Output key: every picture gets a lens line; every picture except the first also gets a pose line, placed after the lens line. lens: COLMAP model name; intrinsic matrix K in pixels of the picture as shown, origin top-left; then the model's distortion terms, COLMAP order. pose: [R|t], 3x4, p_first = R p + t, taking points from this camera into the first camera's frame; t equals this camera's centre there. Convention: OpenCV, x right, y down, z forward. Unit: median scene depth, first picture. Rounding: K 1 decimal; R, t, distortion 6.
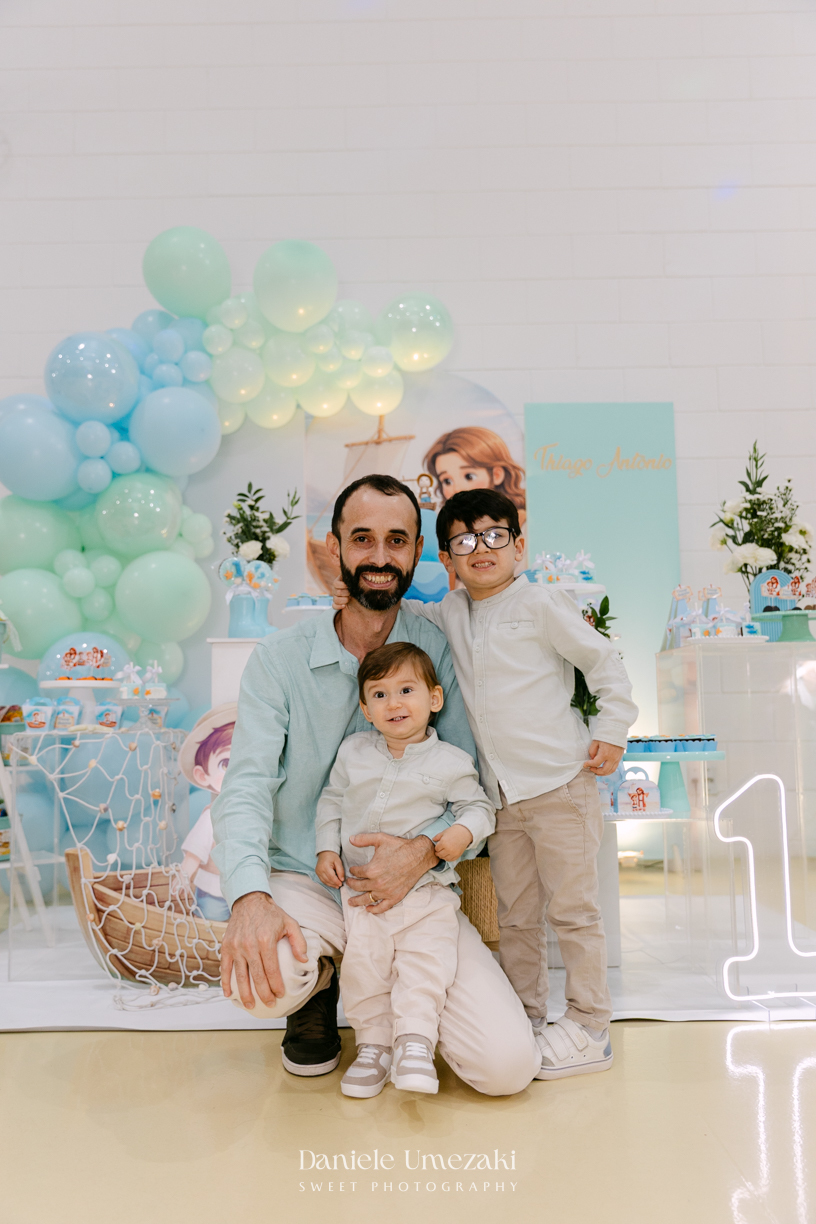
lens RADIAL K [[1053.5, 0, 408.0], [0, 1053.5, 612.0], [0, 0, 1]] dist [-0.006908, -0.006428]
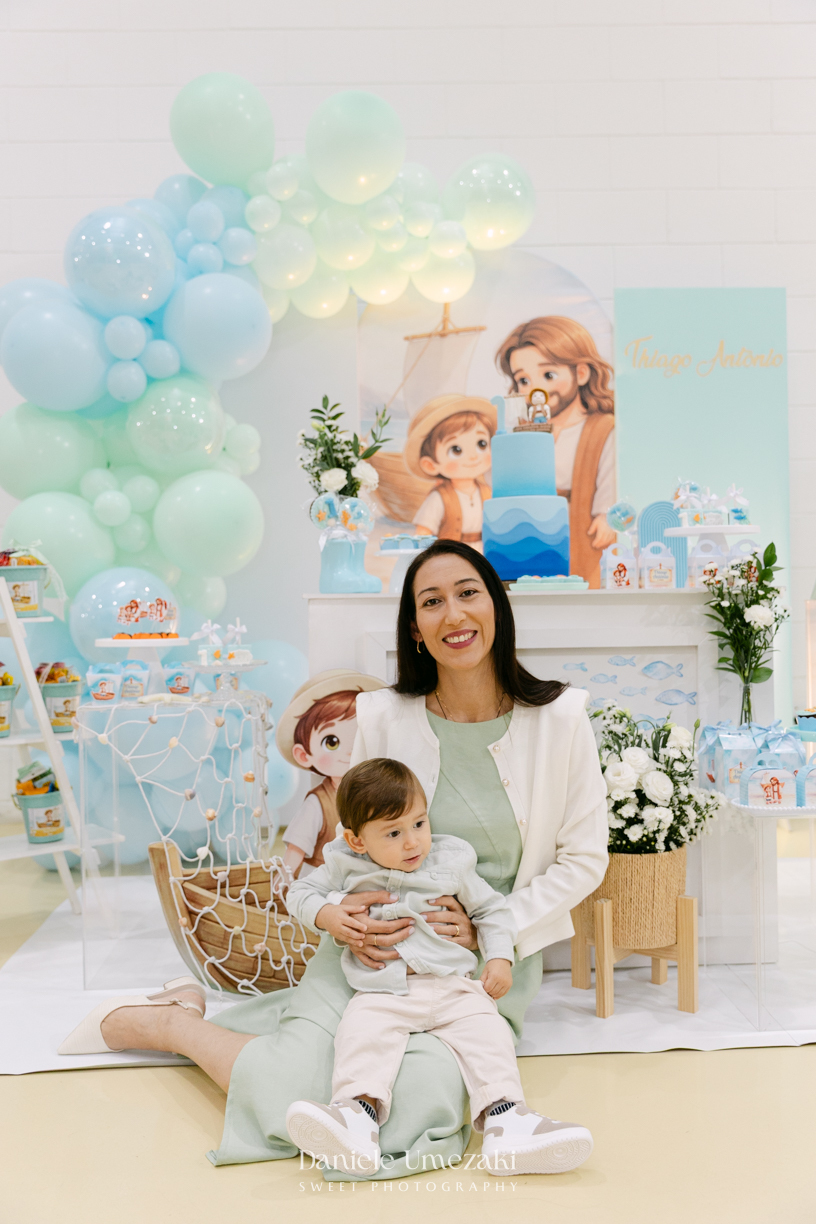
lens RADIAL K [[1155.8, 0, 414.4], [0, 1155.8, 609.8], [0, 0, 1]] dist [-0.004141, 0.003243]
pose [[0.999664, -0.004766, 0.025460, -0.110617], [0.002100, 0.994604, 0.103726, -0.051965], [-0.025817, -0.103638, 0.994280, 0.063061]]
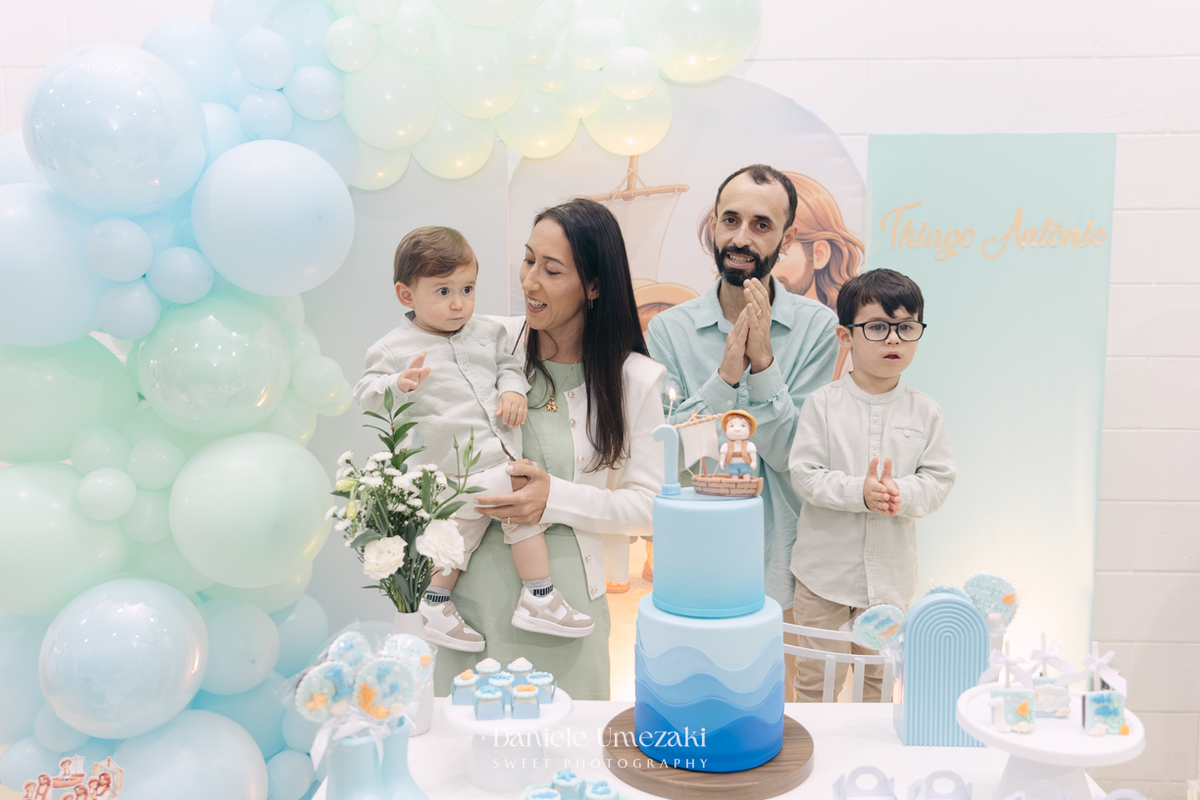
lens RADIAL K [[1052.5, 0, 601.2], [0, 1052.5, 390.9], [0, 0, 1]] dist [-0.006295, 0.005210]
pose [[0.999381, 0.017800, -0.030354, -0.033335], [-0.012024, 0.983441, 0.180828, -0.231318], [0.033070, -0.180351, 0.983046, 0.537207]]
